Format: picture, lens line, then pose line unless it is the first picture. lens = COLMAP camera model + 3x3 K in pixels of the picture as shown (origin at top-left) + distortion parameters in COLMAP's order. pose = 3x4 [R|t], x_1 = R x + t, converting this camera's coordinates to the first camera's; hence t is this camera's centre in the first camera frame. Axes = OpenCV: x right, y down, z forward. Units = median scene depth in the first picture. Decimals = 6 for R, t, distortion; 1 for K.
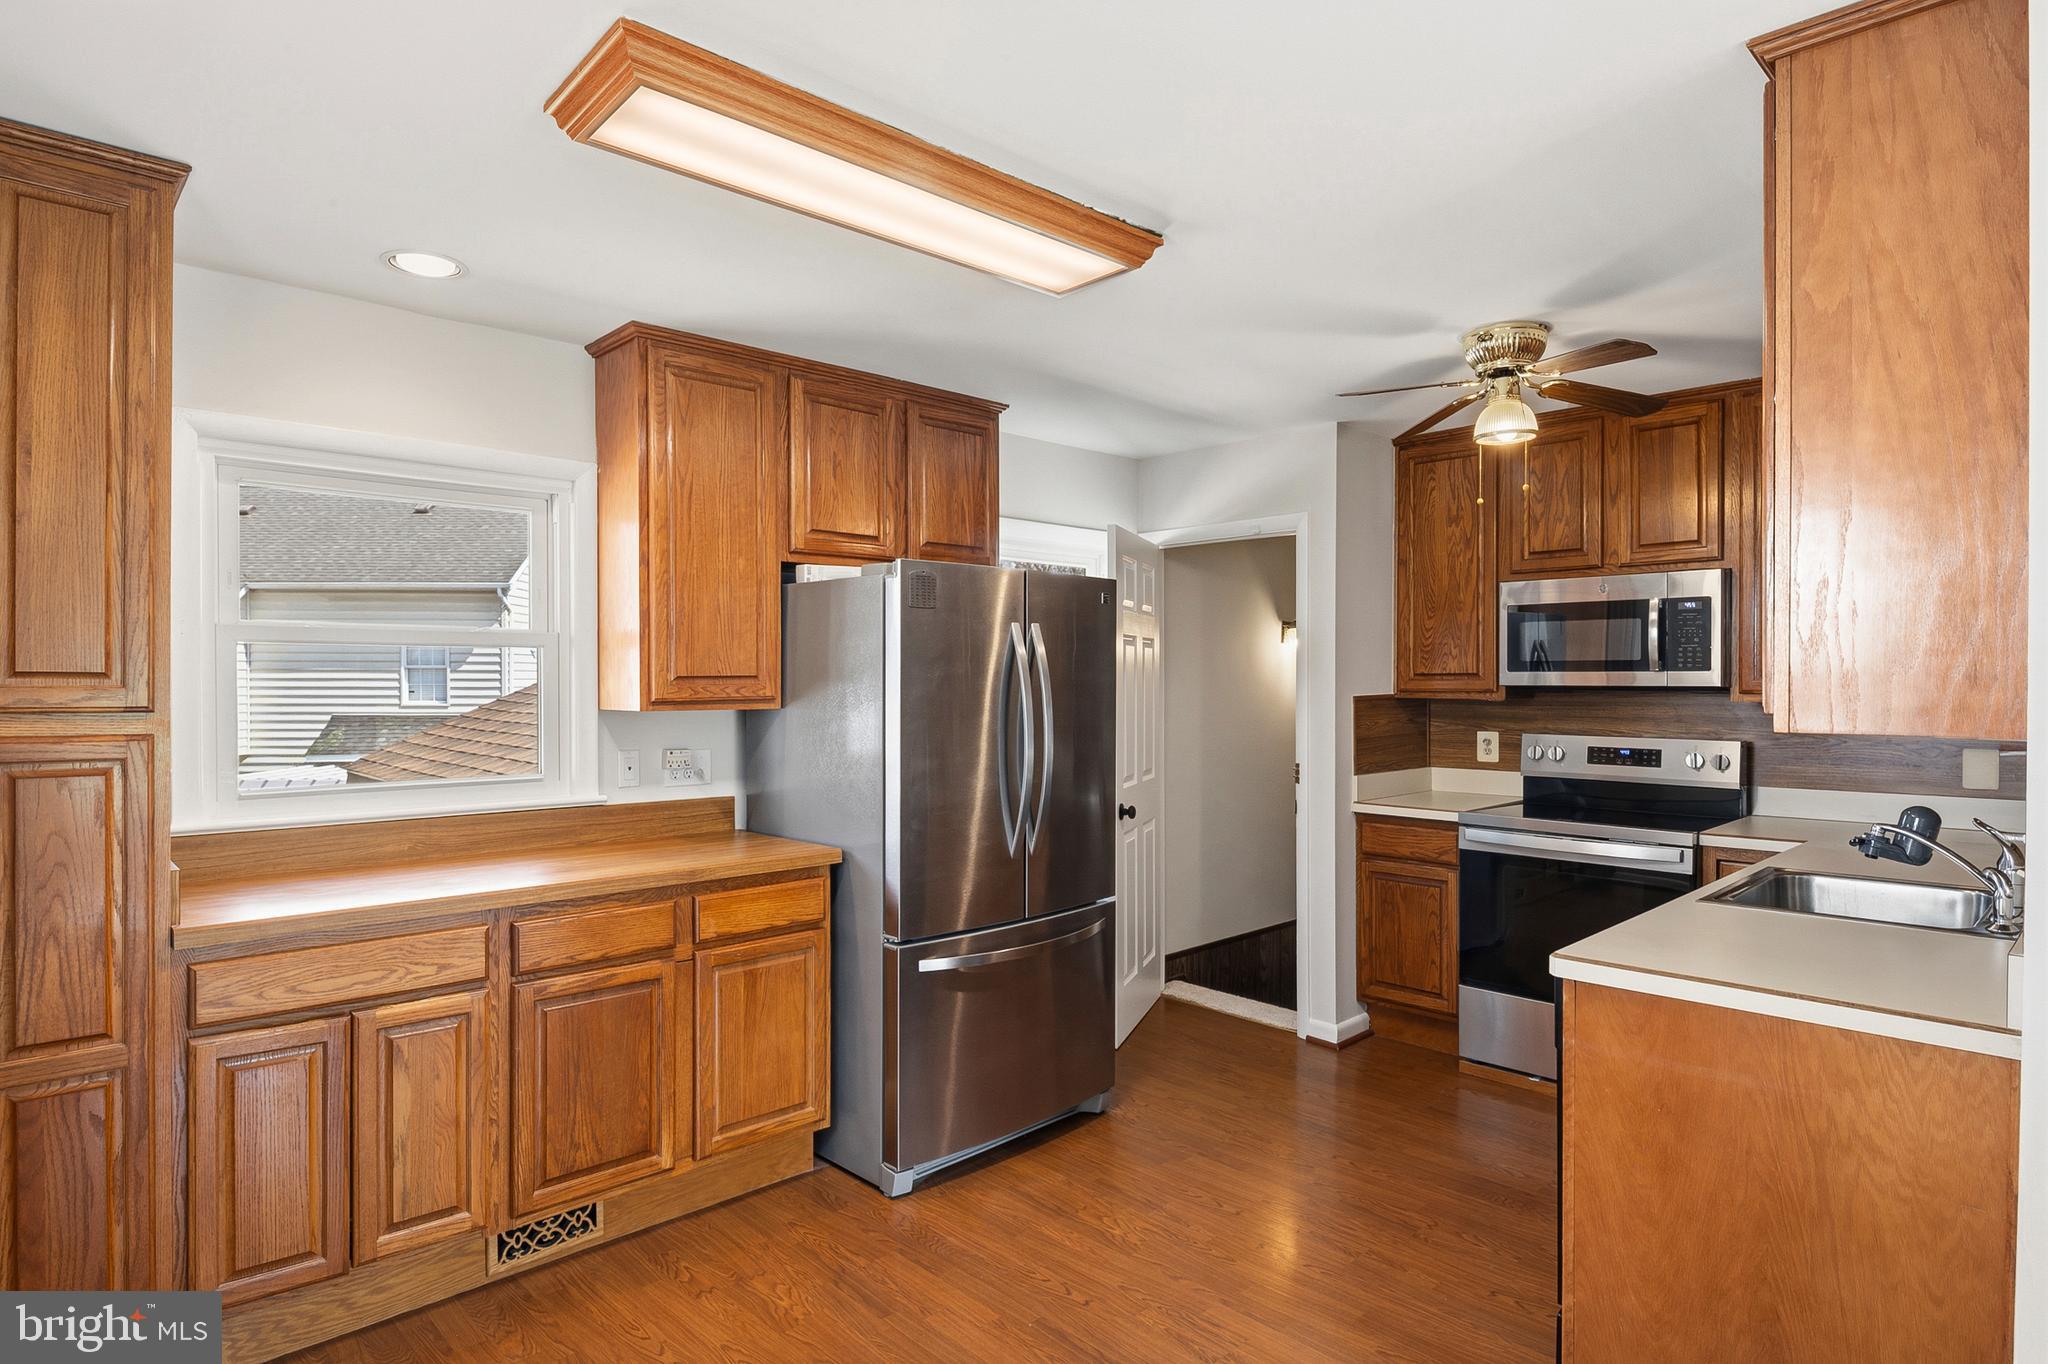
lens RADIAL K [[1114.3, 0, 1014.9], [0, 1114.3, 681.7], [0, 0, 1]] dist [-0.004089, -0.000194]
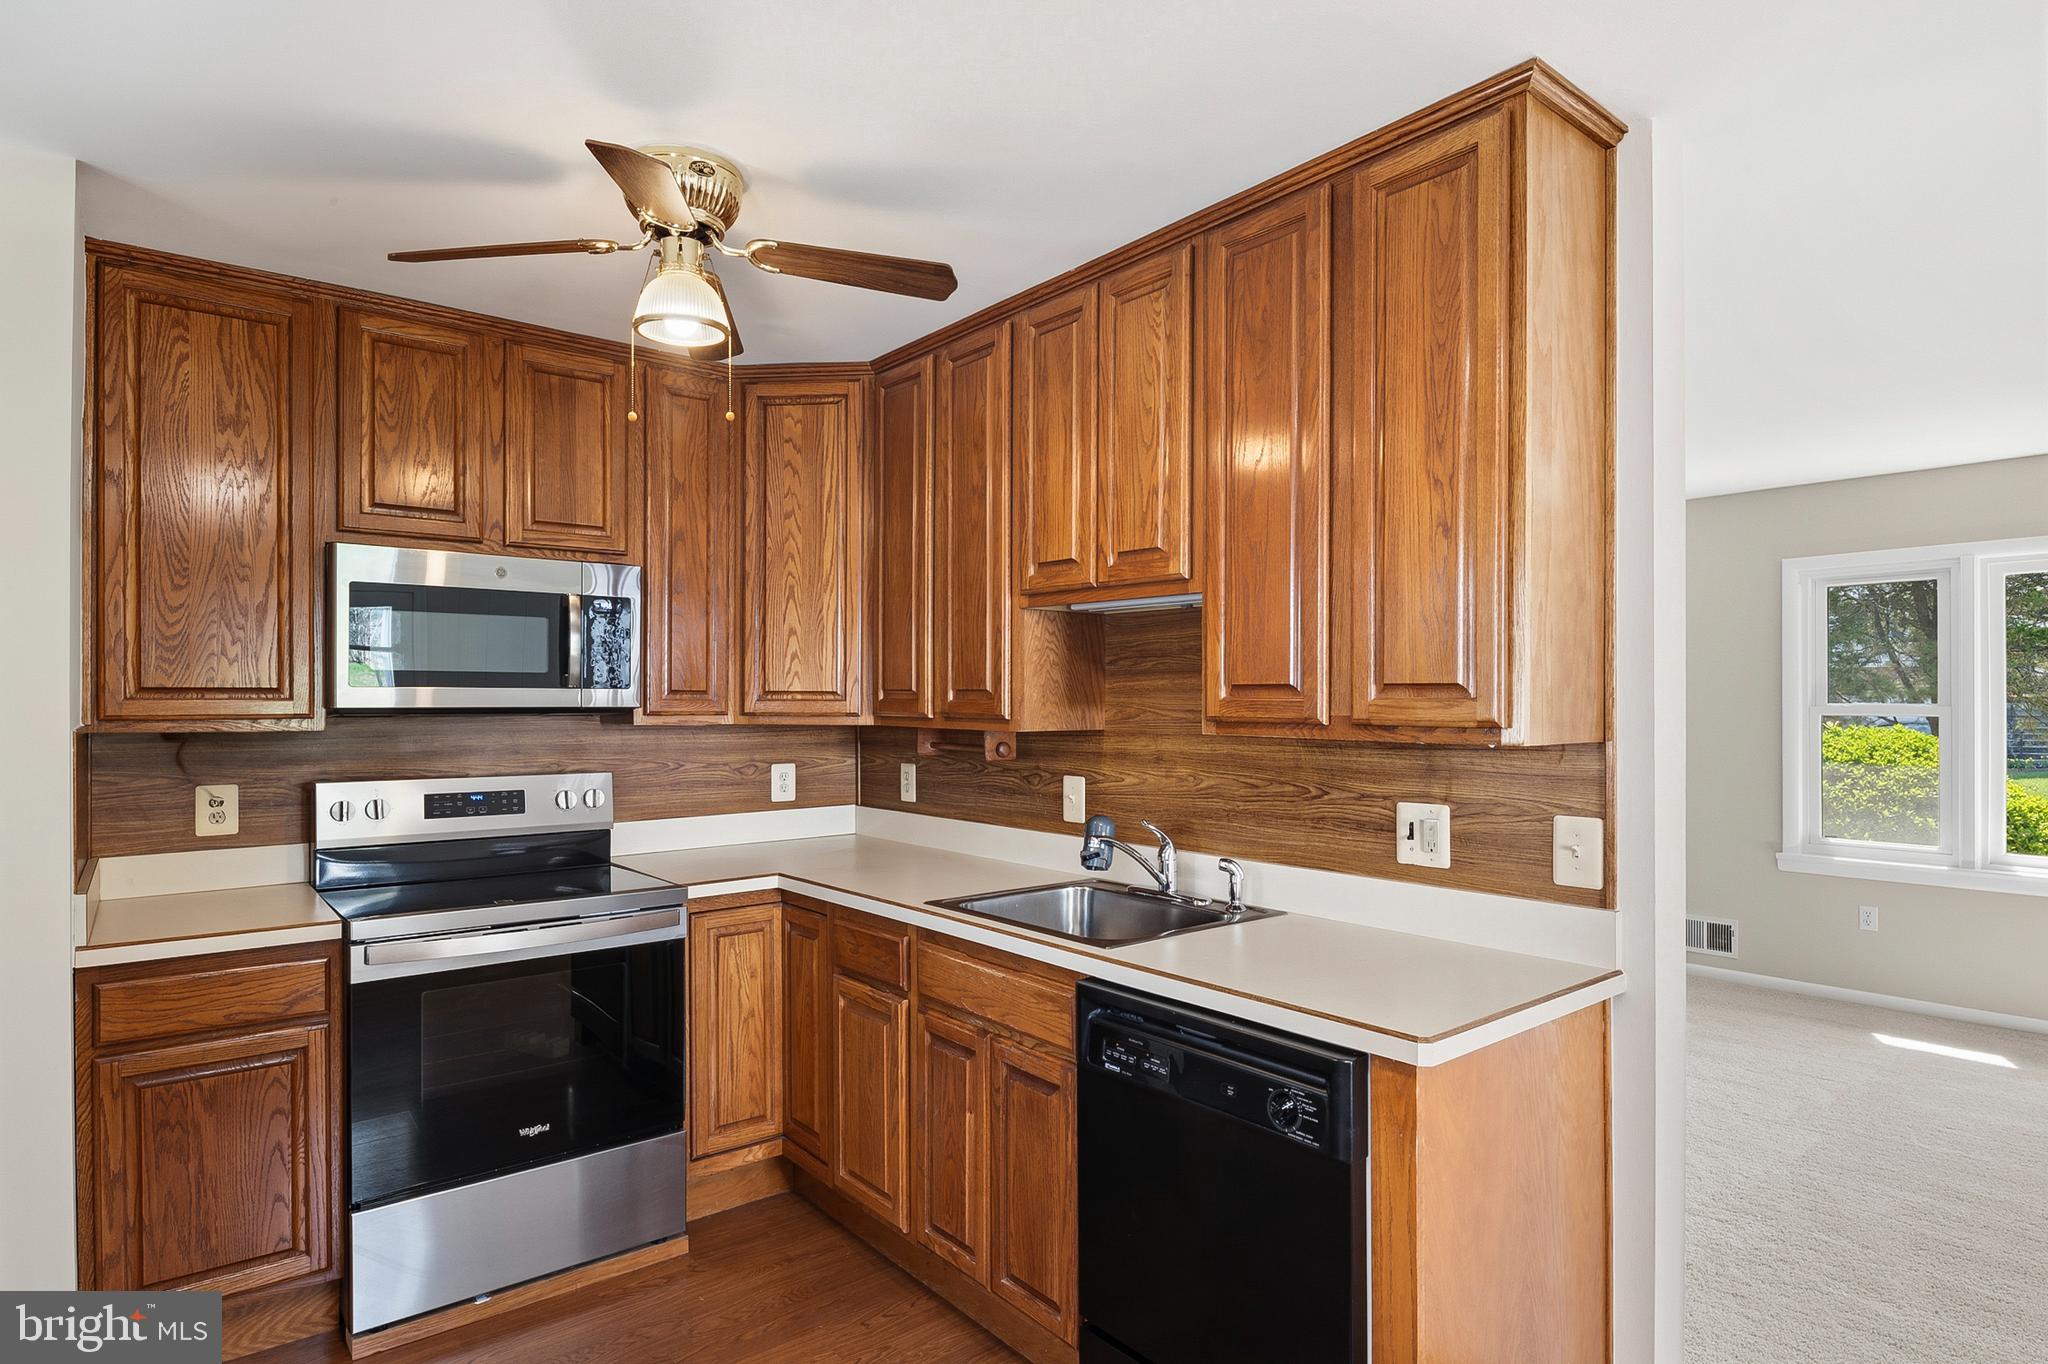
lens RADIAL K [[1114.3, 0, 1012.3], [0, 1114.3, 700.8], [0, 0, 1]] dist [-0.004089, -0.000194]
pose [[0.088468, 0.000756, 0.996079, -0.151768], [0.002512, 0.999996, -0.000982, 0.000756], [-0.996076, 0.002589, 0.088466, 0.570204]]
